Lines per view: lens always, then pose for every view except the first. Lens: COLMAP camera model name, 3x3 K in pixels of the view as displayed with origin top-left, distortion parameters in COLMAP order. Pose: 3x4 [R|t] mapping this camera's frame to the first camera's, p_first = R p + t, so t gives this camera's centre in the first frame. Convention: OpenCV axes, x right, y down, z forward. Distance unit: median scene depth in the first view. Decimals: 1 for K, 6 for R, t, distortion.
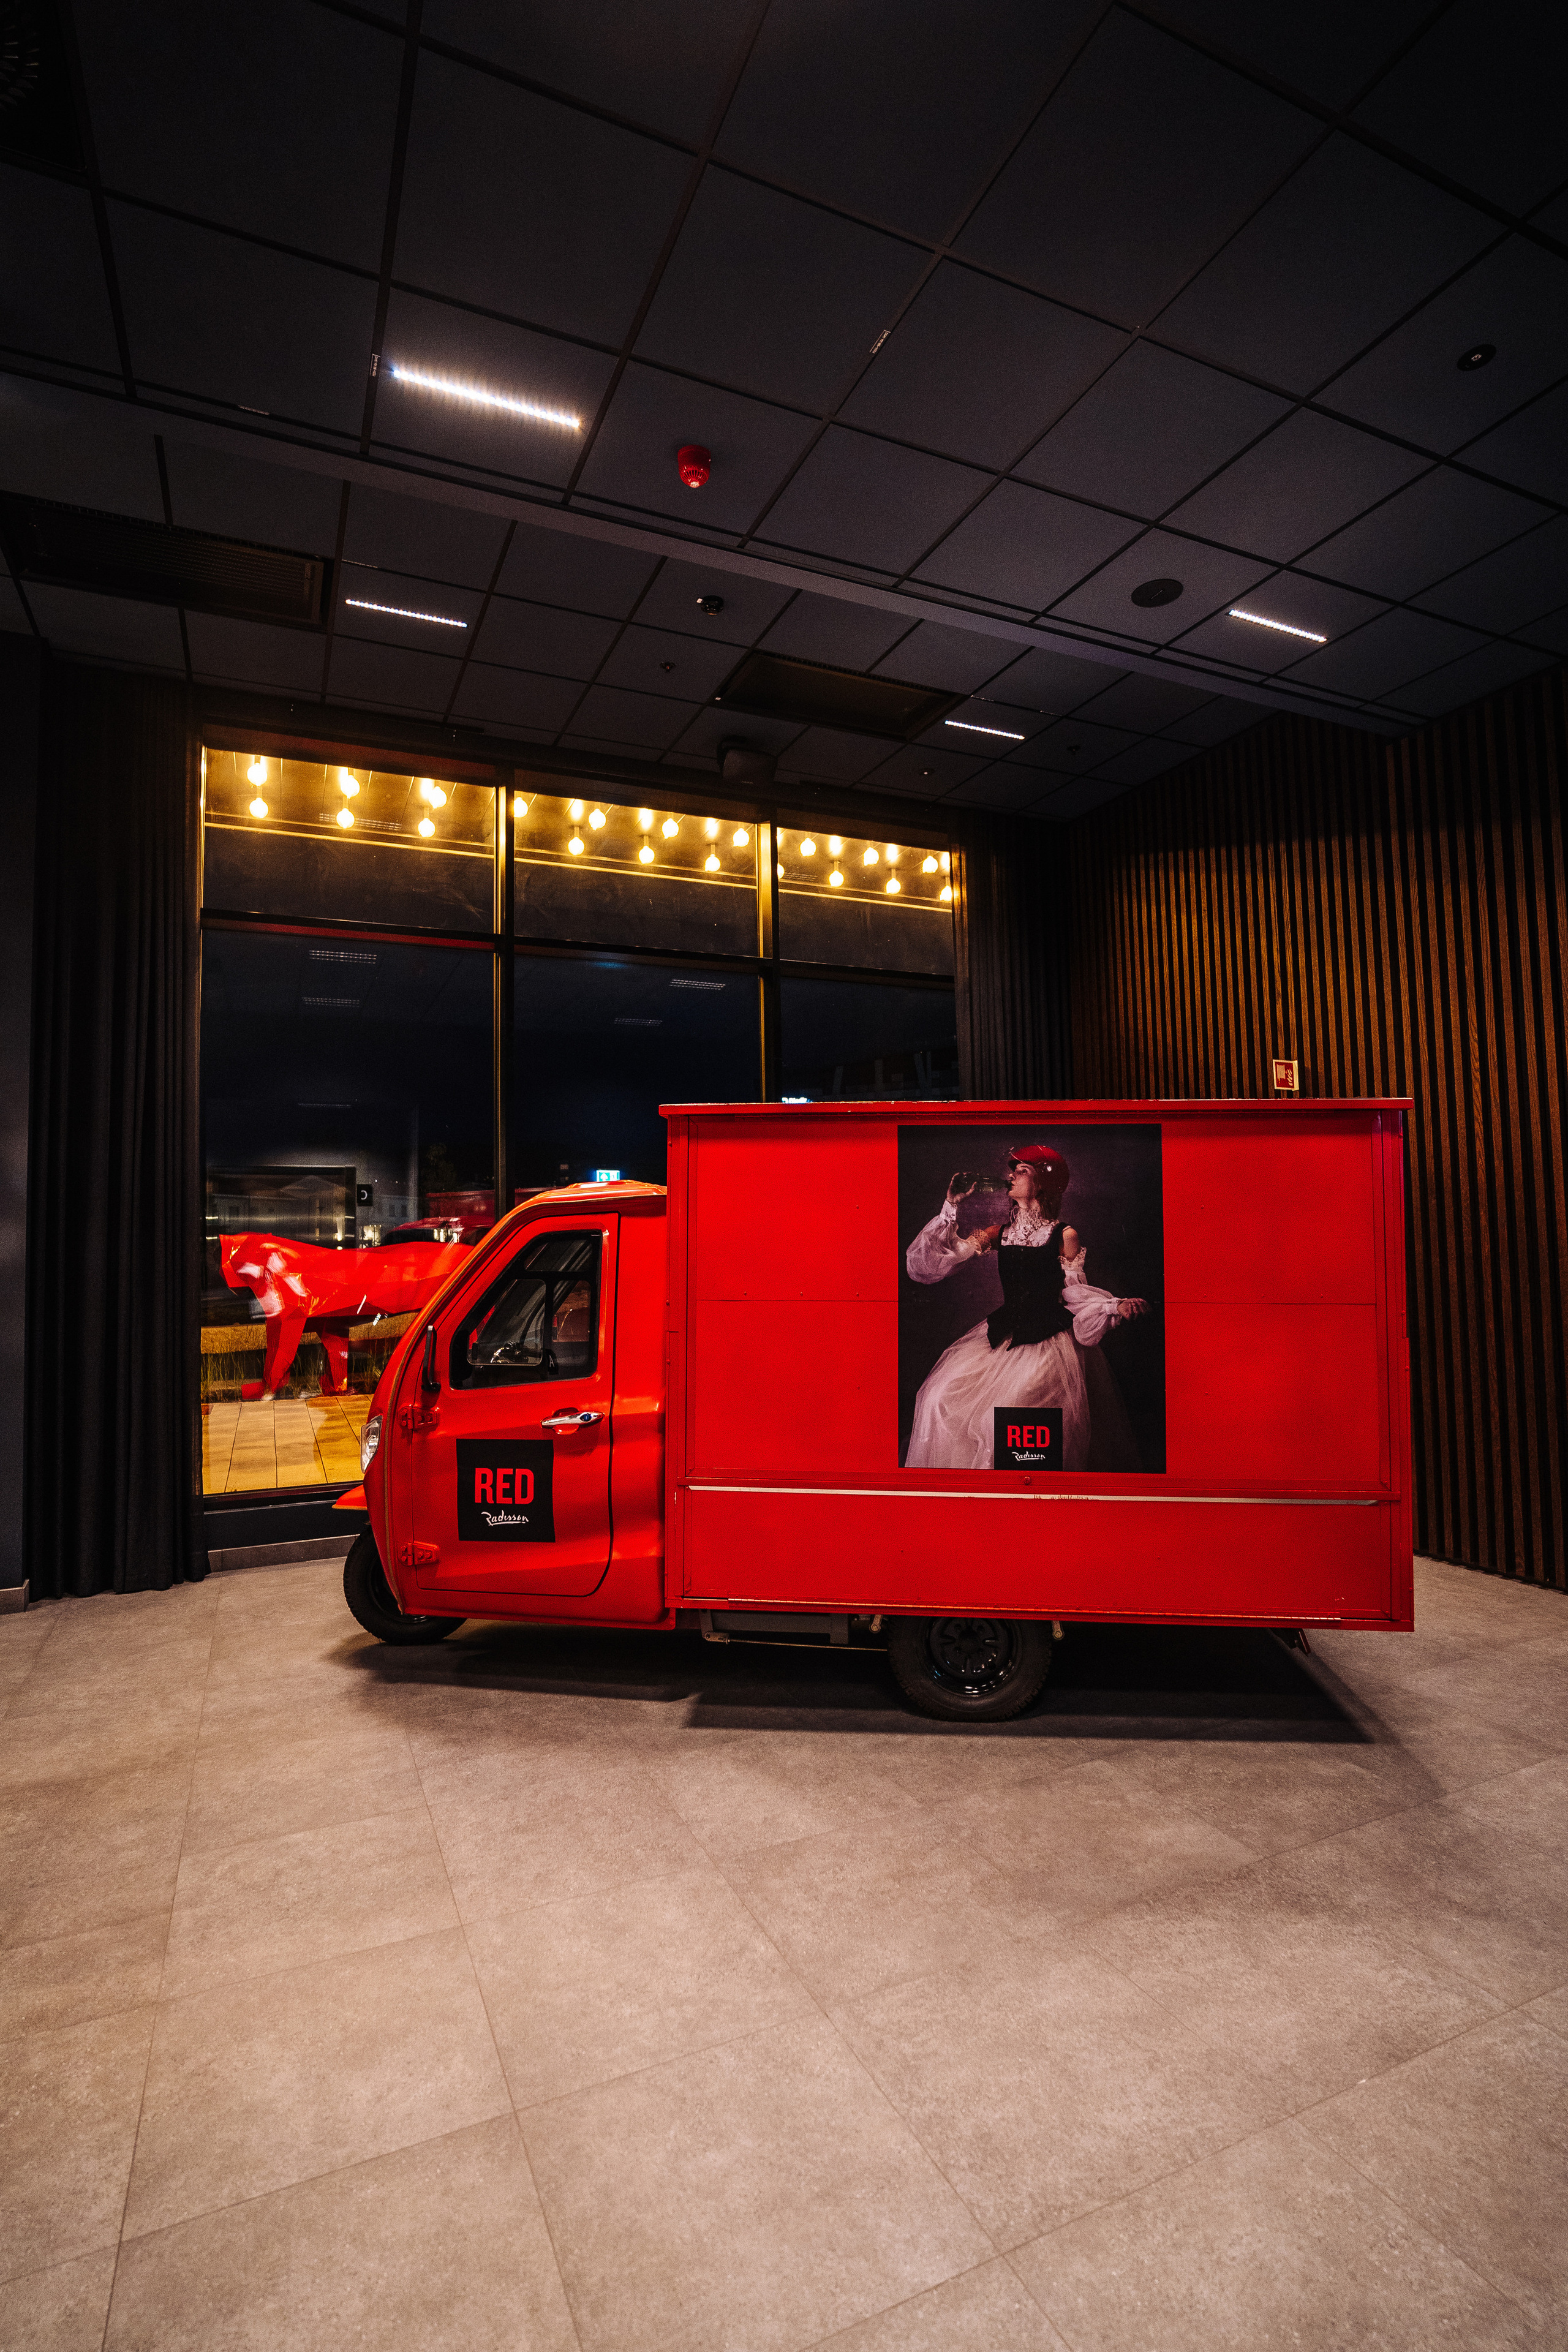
lens RADIAL K [[1133.3, 0, 784.0], [0, 1133.3, 1176.0], [0, 0, 1]] dist [-0.053732, 0.024699]
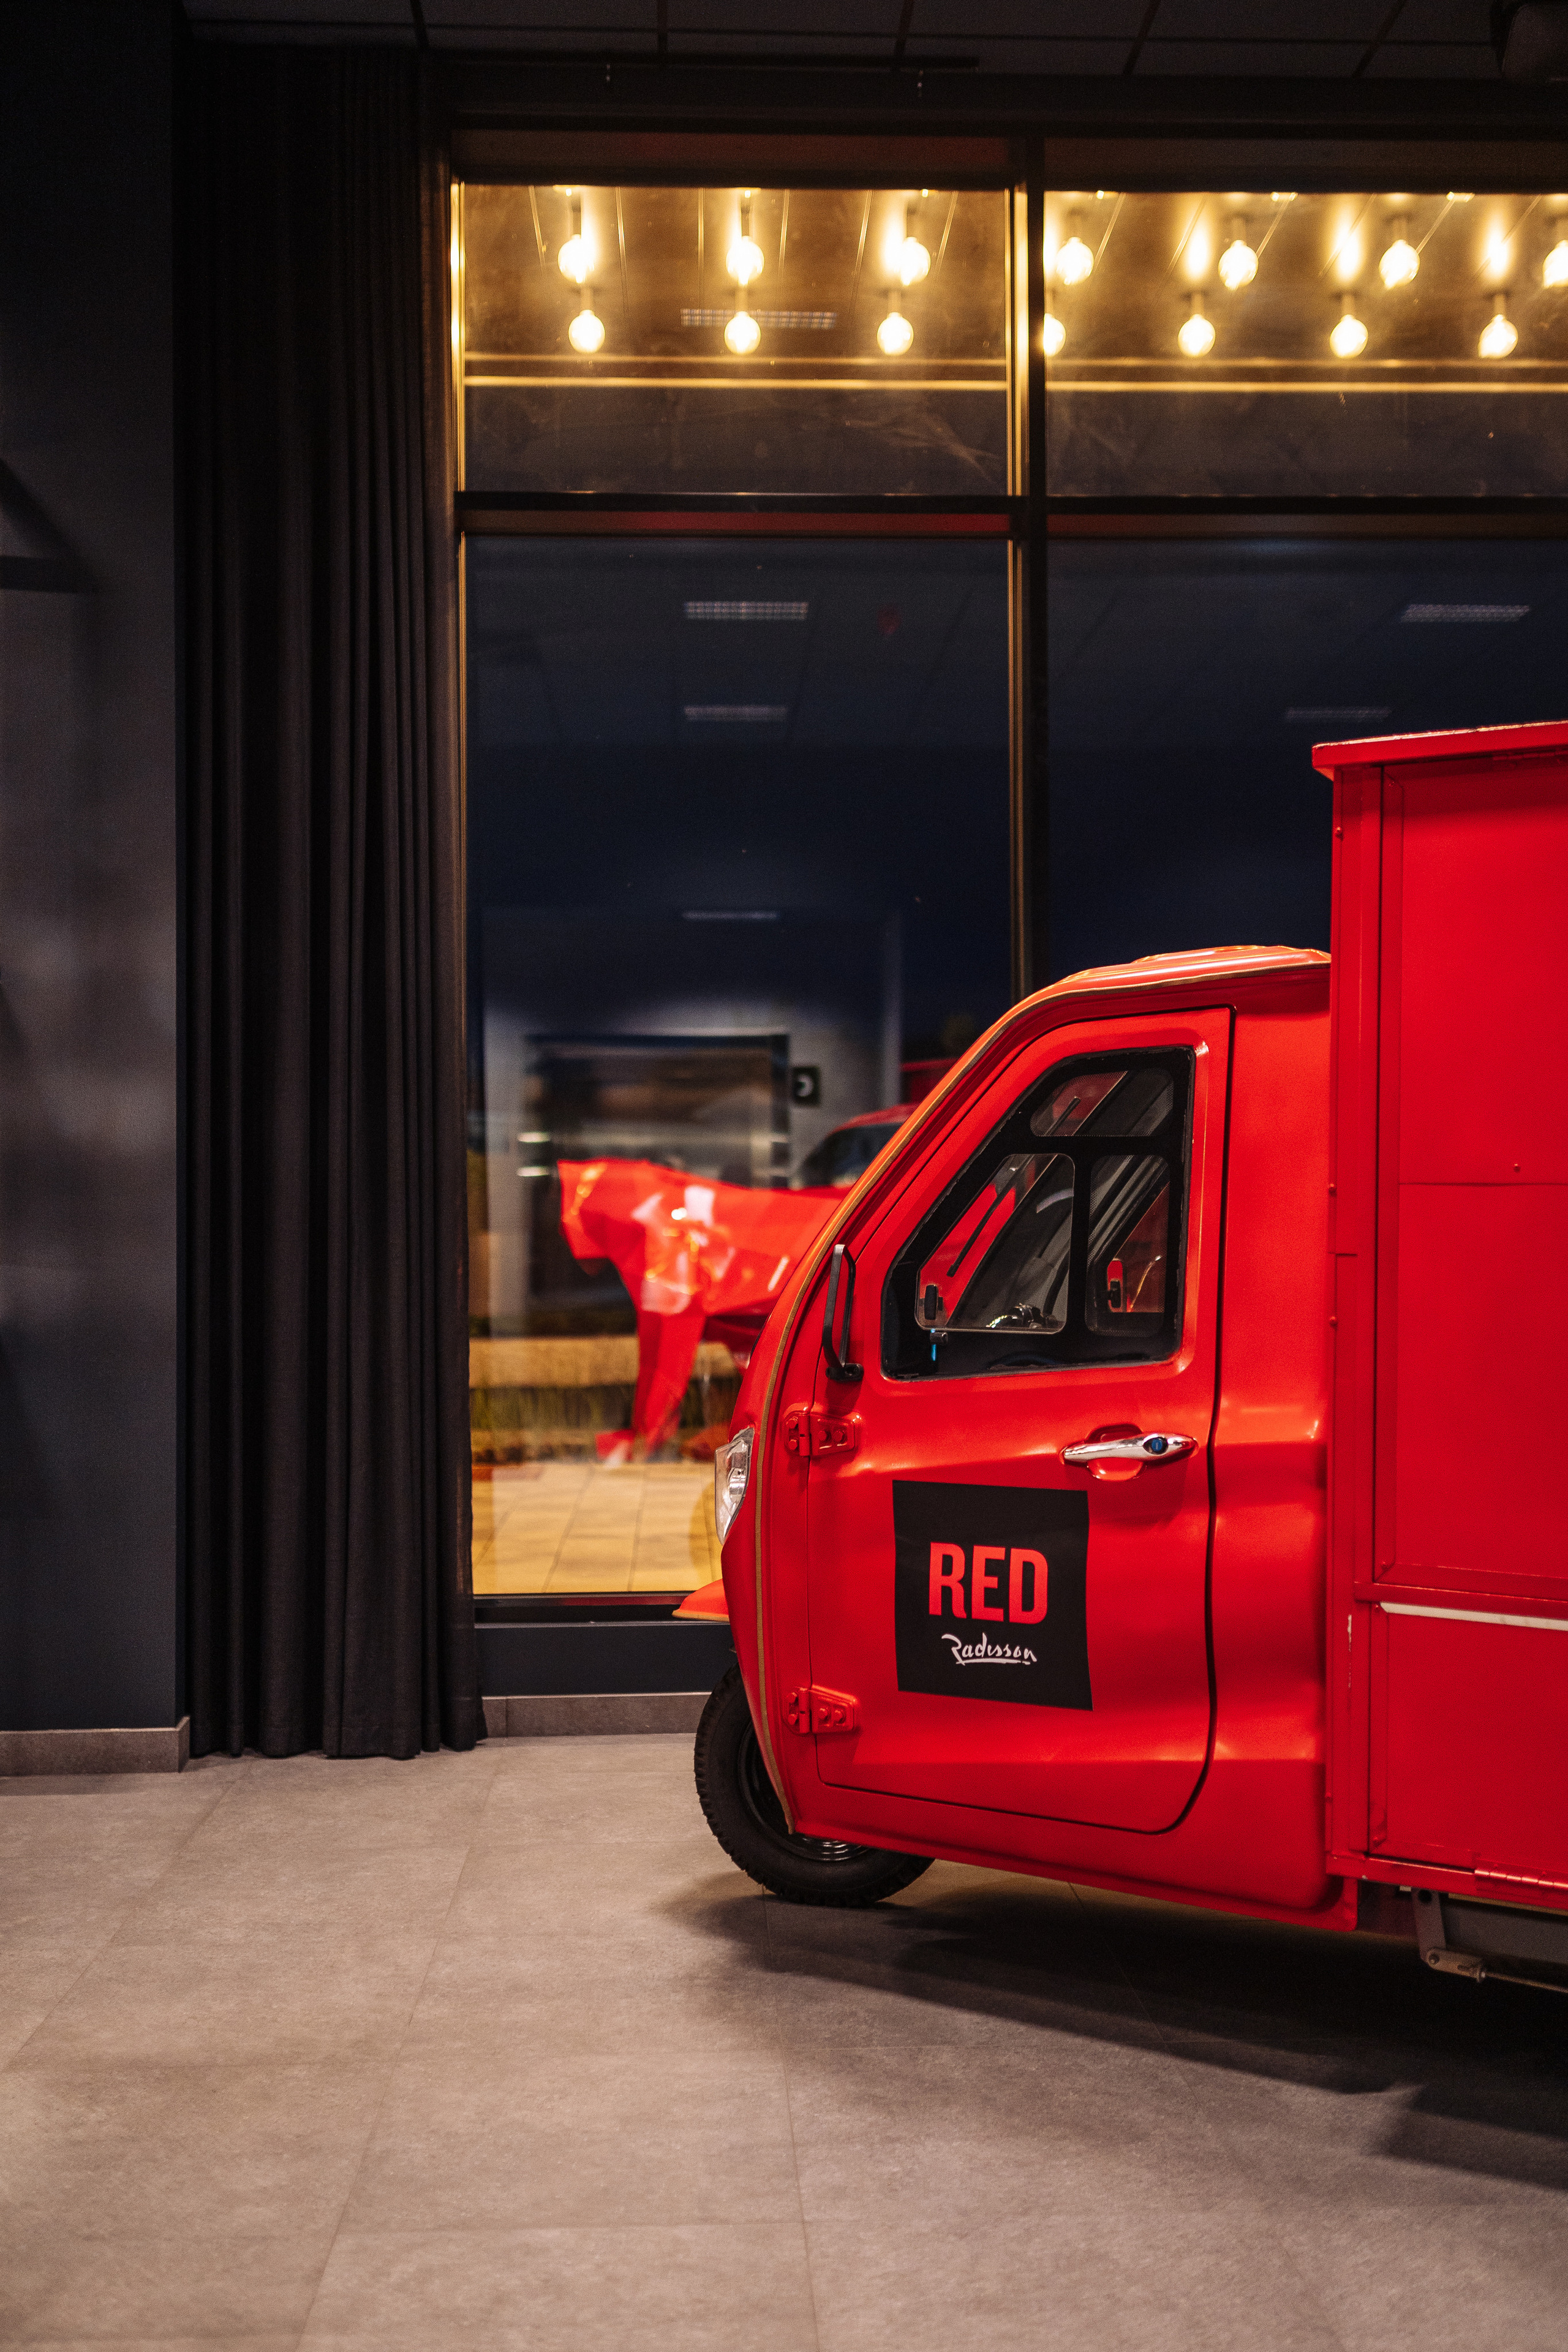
lens RADIAL K [[2204.0, 0, 784.0], [0, 2204.0, 1176.0], [0, 0, 1]] dist [0.035105, -0.039124]
pose [[0.925083, 0.002517, -0.379756, 0.025906], [0.010376, 0.999437, 0.031899, 0.072788], [0.379623, -0.033450, 0.924536, 0.110060]]
